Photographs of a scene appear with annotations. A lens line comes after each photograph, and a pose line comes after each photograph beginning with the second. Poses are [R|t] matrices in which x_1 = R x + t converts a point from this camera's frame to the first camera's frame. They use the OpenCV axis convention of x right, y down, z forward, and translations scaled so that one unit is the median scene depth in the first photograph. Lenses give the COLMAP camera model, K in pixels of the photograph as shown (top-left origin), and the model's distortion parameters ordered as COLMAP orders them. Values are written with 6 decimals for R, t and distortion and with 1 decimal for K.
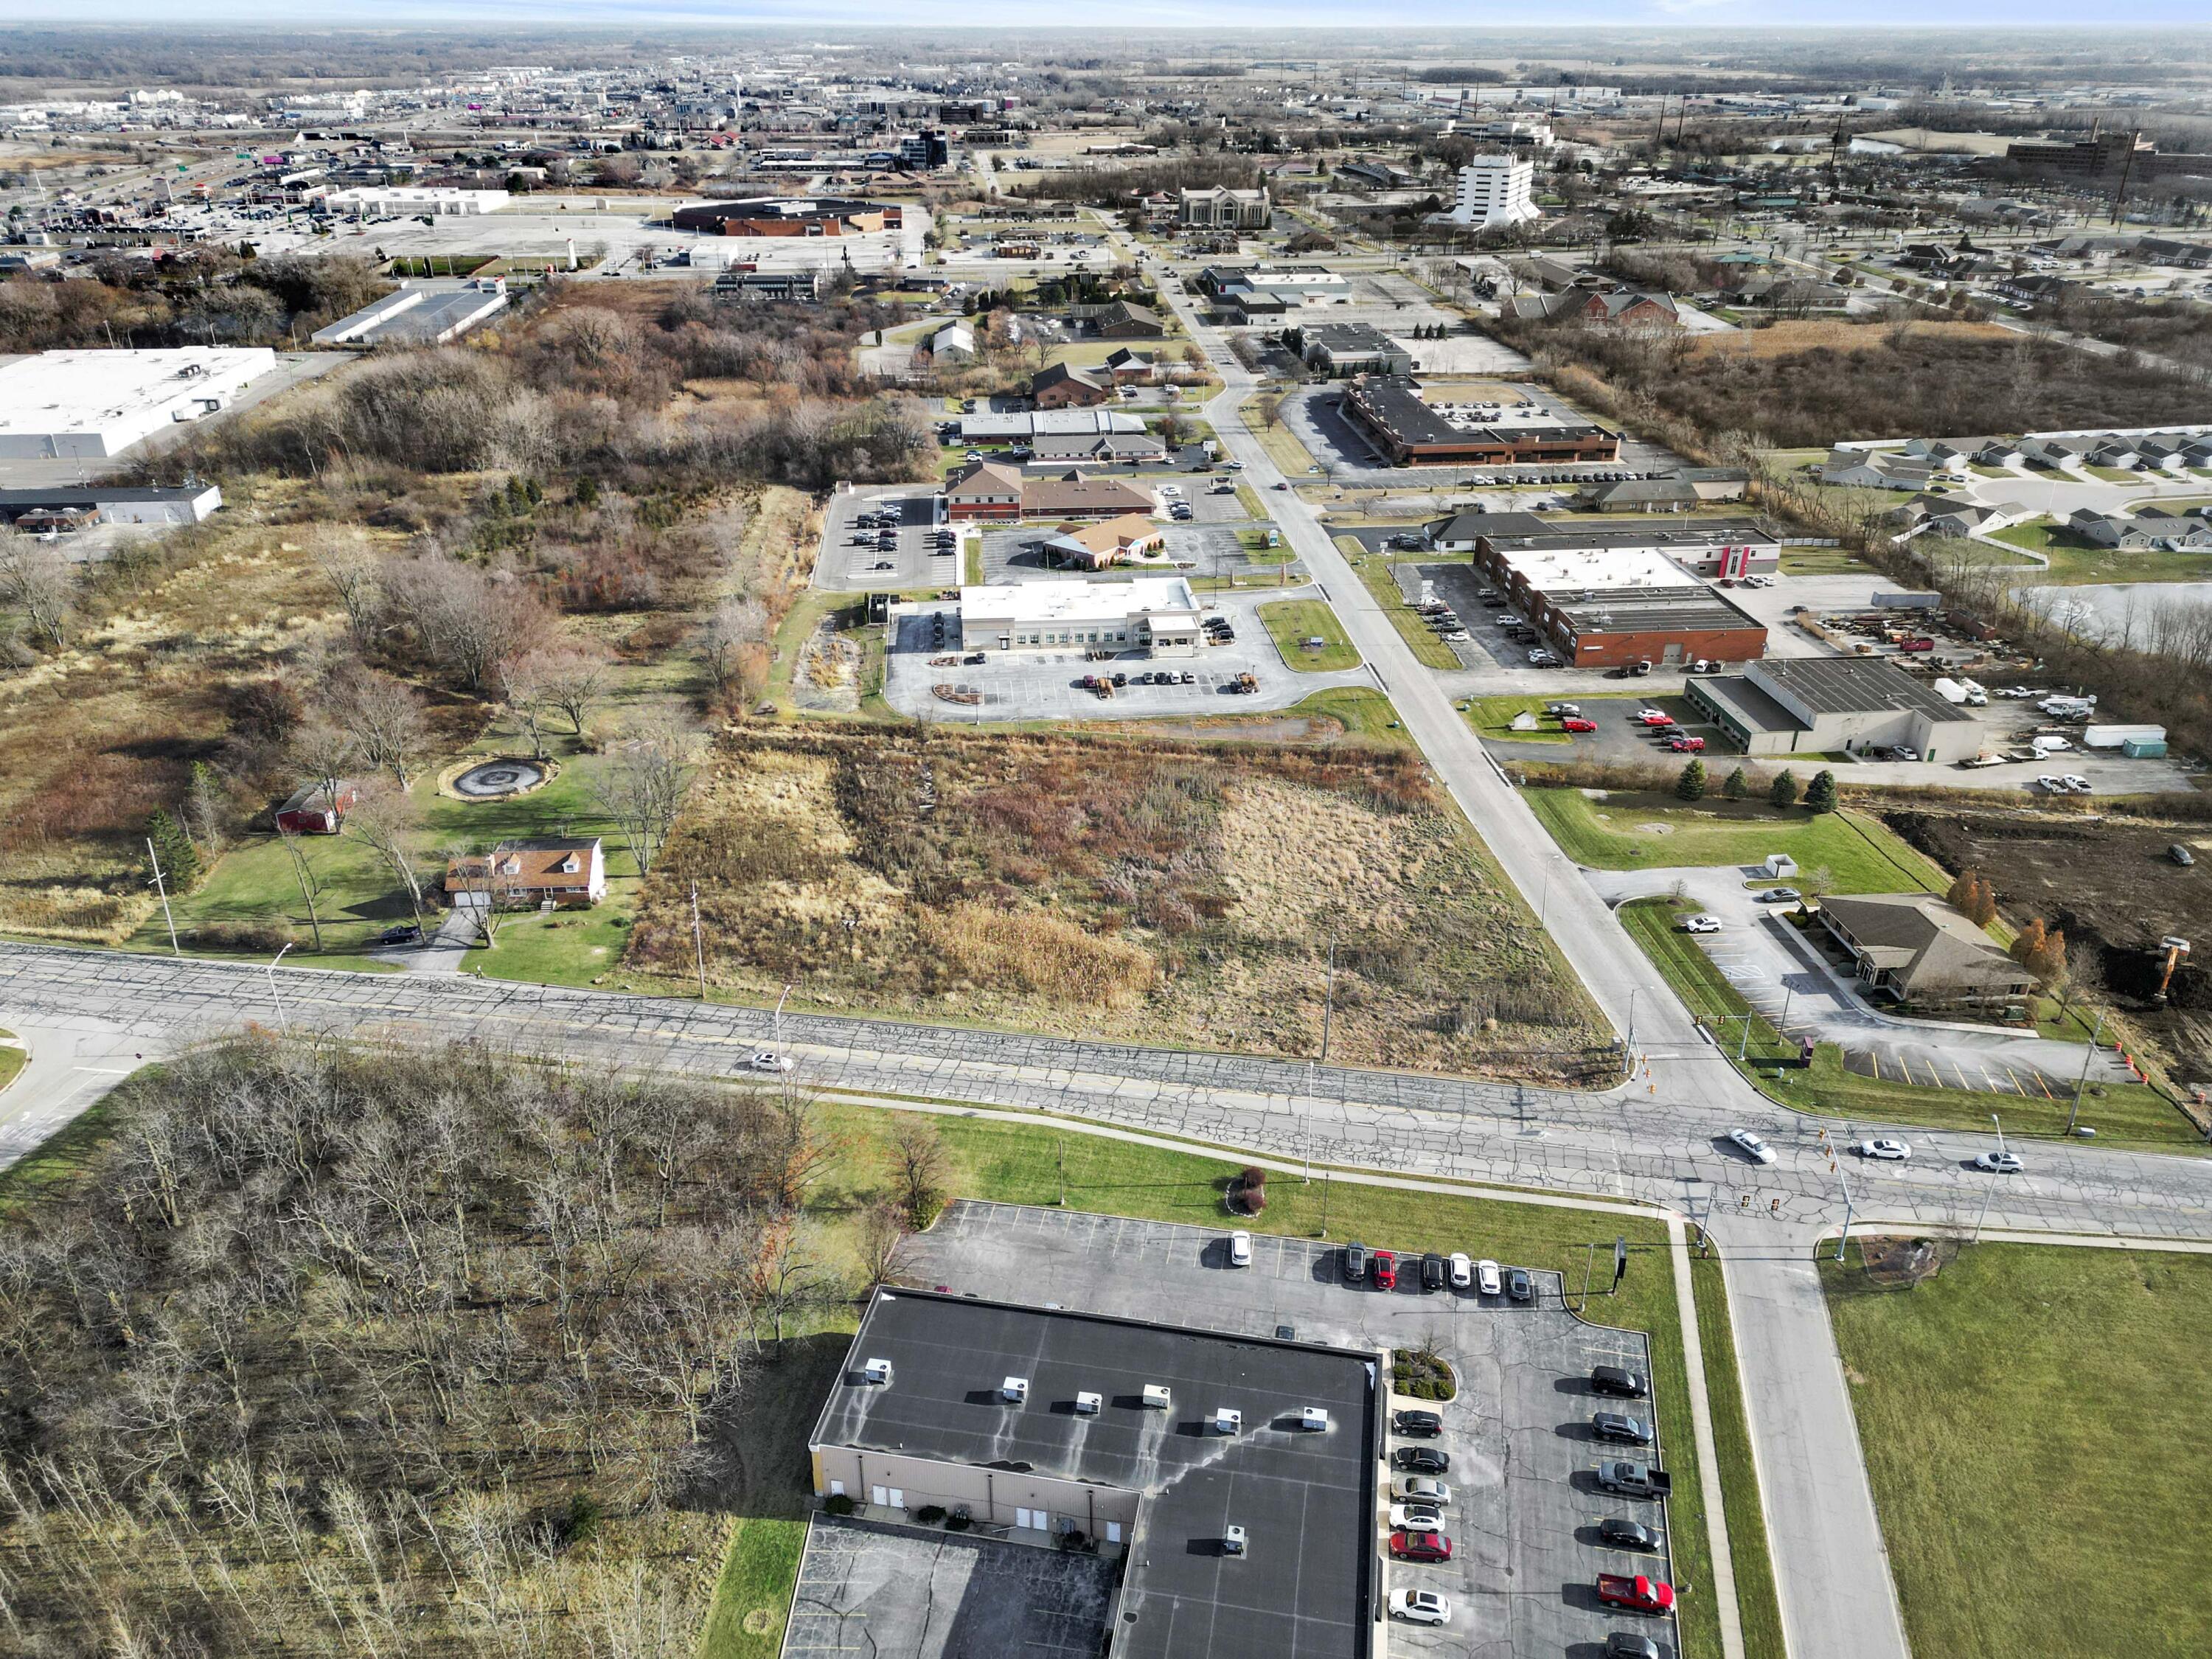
lens RADIAL K [[1546.8, 0, 1102.5], [0, 1546.8, 880.0], [0, 0, 1]] dist [0.093344, -0.100201]
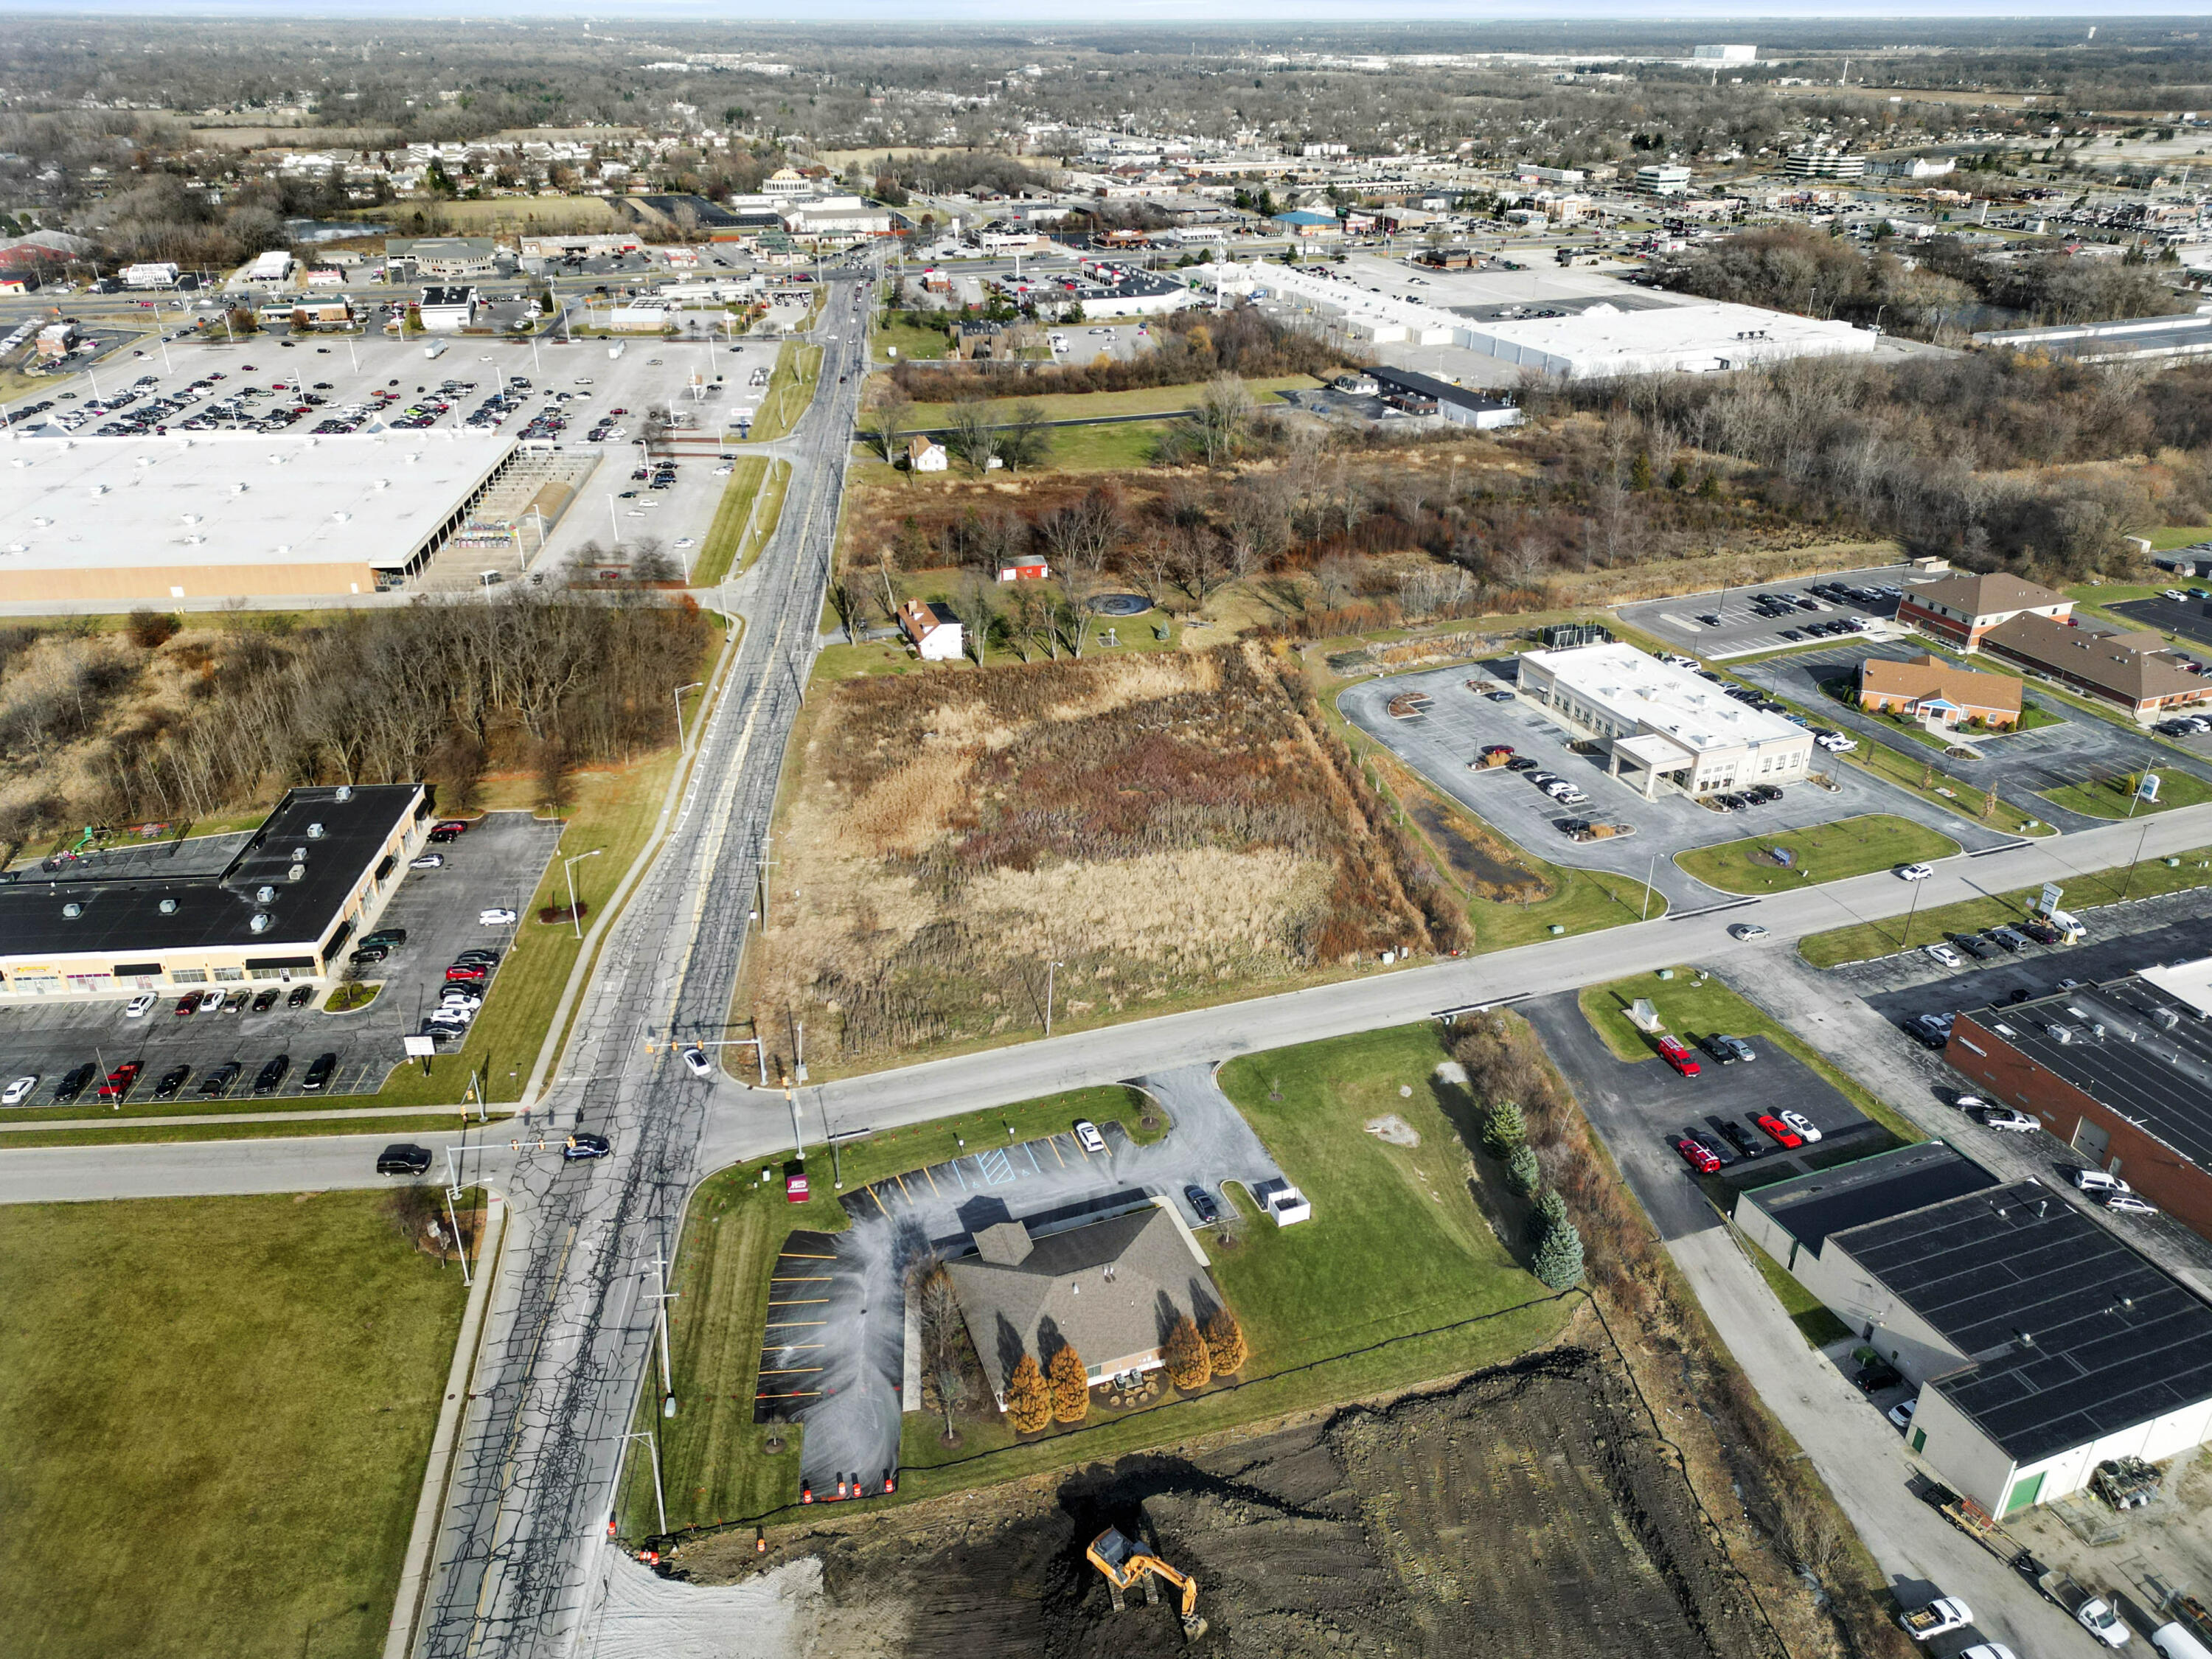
lens RADIAL K [[1546.8, 0, 1102.5], [0, 1546.8, 880.0], [0, 0, 1]] dist [0.093344, -0.100201]
pose [[0.271677, 0.464319, -0.842971, 0.798821], [-0.462478, 0.831136, 0.308750, -0.264865], [0.843982, 0.305975, 0.440538, 0.489565]]
